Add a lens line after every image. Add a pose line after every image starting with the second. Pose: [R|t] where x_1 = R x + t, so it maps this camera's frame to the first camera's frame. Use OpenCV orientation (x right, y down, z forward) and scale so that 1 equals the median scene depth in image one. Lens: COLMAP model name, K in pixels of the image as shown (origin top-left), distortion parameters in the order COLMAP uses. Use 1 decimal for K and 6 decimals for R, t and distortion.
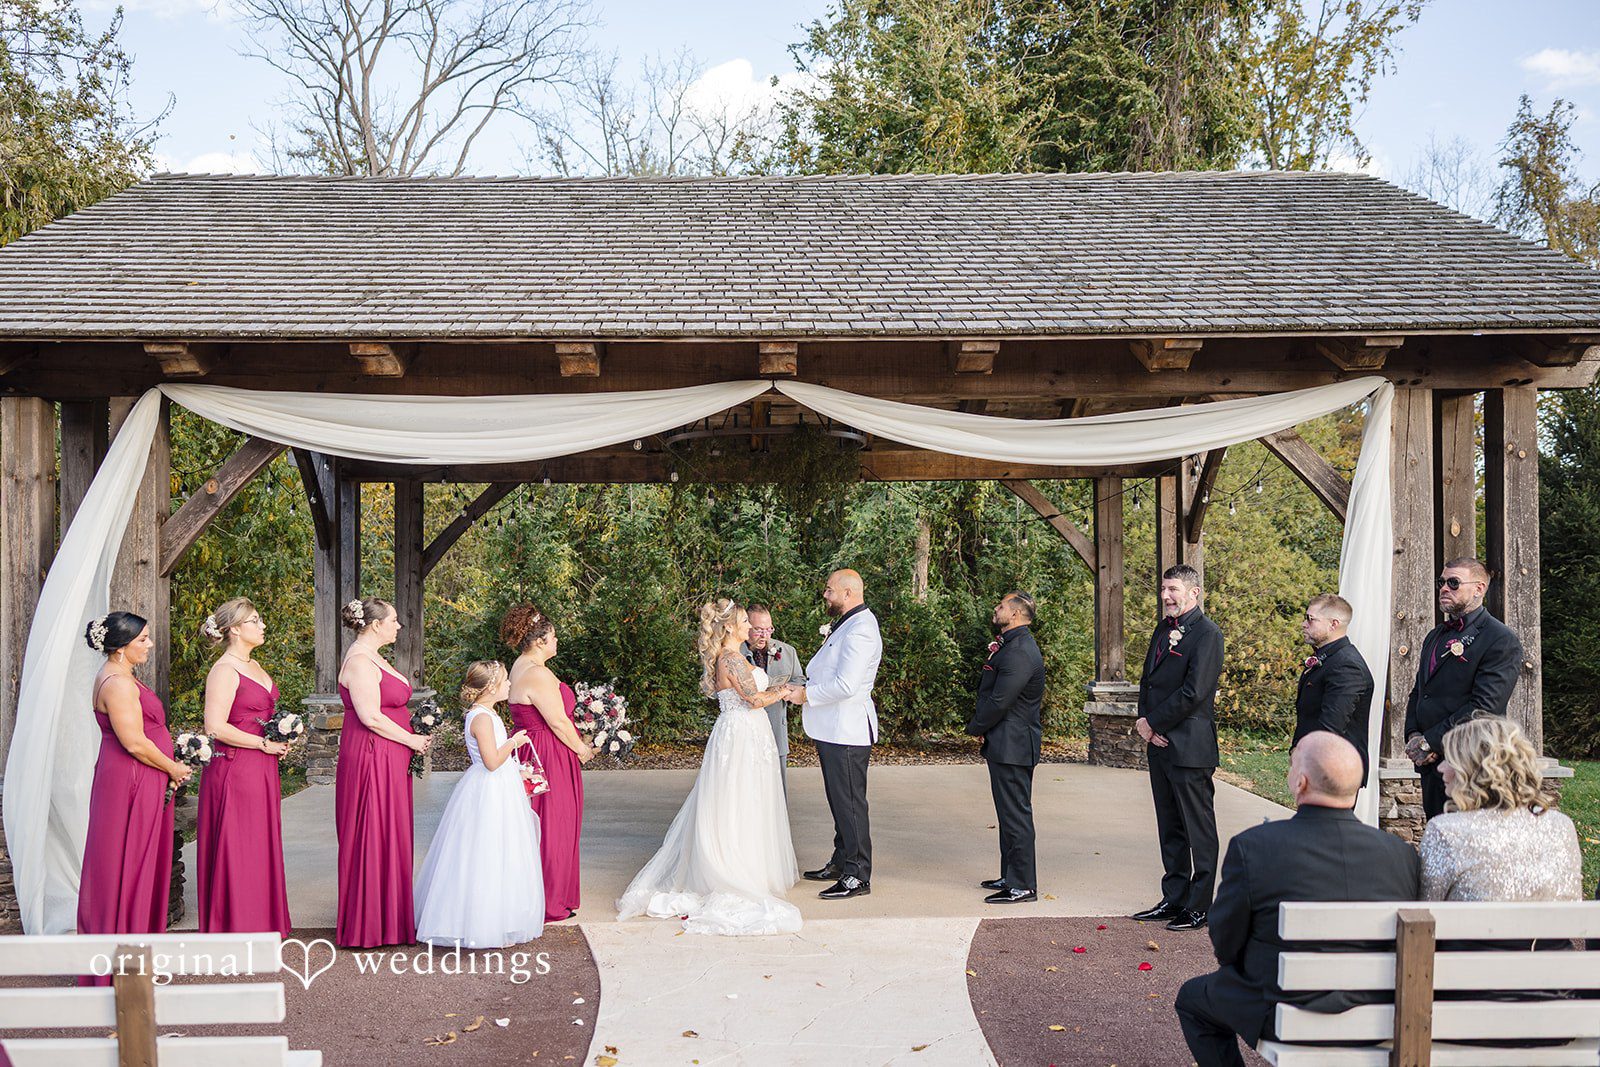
lens RADIAL K [[2396.0, 0, 800.0], [0, 2396.0, 533.5], [0, 0, 1]] dist [-0.015419, 0.061778]
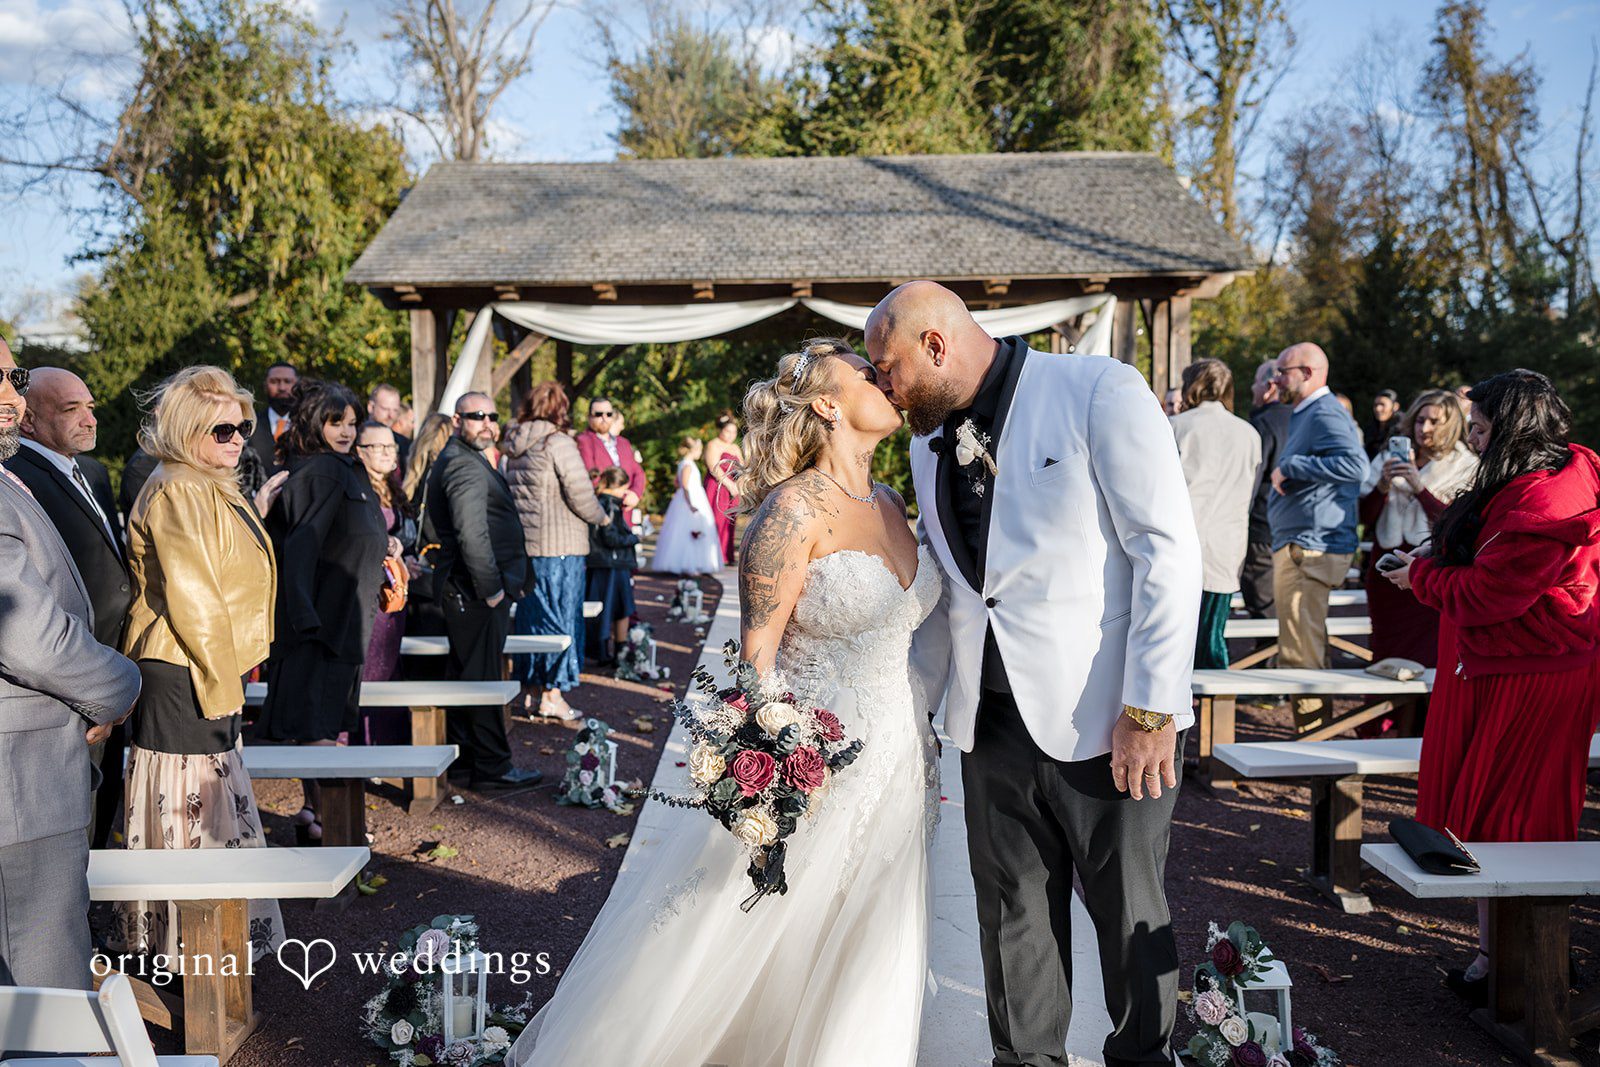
lens RADIAL K [[2396.0, 0, 800.0], [0, 2396.0, 533.5], [0, 0, 1]] dist [-0.015419, 0.061778]
pose [[0.999957, -0.006647, -0.006519, 0.000979], [0.007074, 0.997673, 0.067812, -0.004423], [0.006053, -0.067856, 0.997677, -1.014626]]
